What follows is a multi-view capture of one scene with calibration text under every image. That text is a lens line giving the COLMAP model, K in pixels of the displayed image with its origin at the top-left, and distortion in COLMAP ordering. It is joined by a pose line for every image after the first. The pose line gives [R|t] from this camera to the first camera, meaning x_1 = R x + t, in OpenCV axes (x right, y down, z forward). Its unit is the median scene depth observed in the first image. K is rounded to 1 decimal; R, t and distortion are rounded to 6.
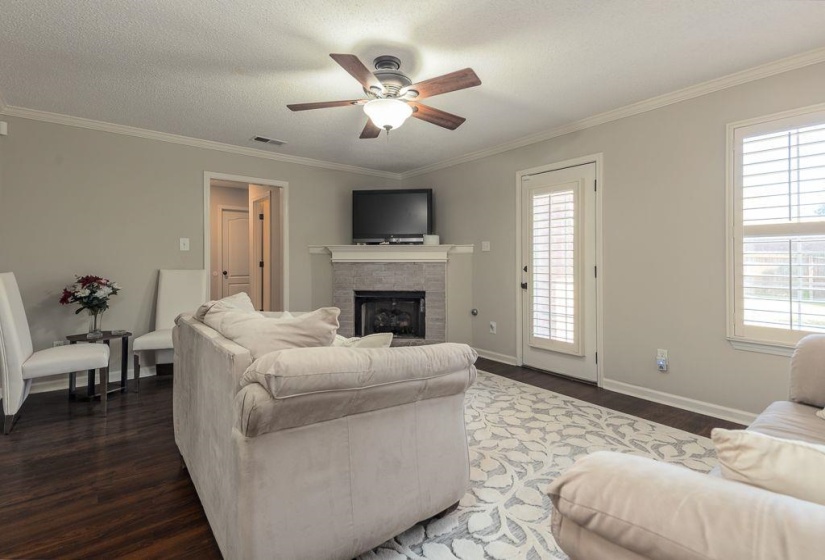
lens RADIAL K [[395.3, 0, 411.2], [0, 395.3, 278.9], [0, 0, 1]] dist [0.039254, -0.000733]
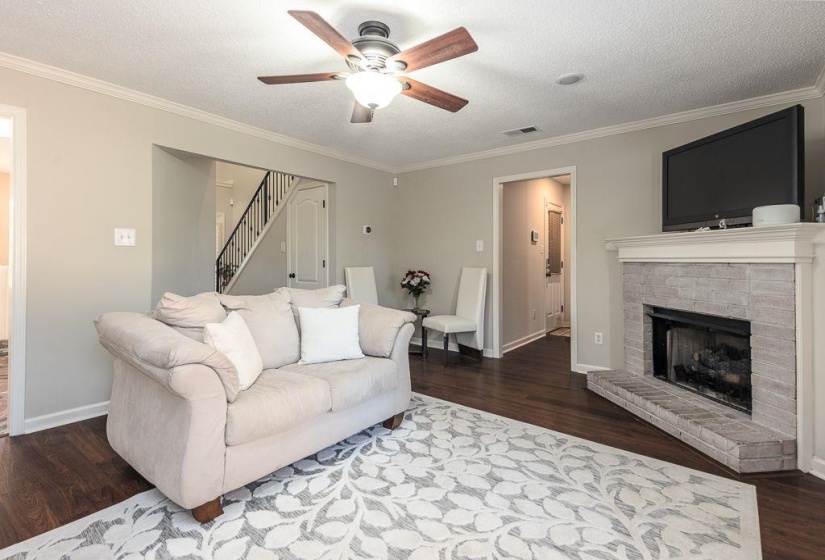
lens RADIAL K [[395.3, 0, 411.2], [0, 395.3, 278.9], [0, 0, 1]] dist [0.039254, -0.000733]
pose [[0.230218, 0.048478, -0.971931, 0.430893], [-0.041436, 0.998341, 0.039980, -0.024912], [0.972256, 0.031069, 0.231845, 0.470213]]
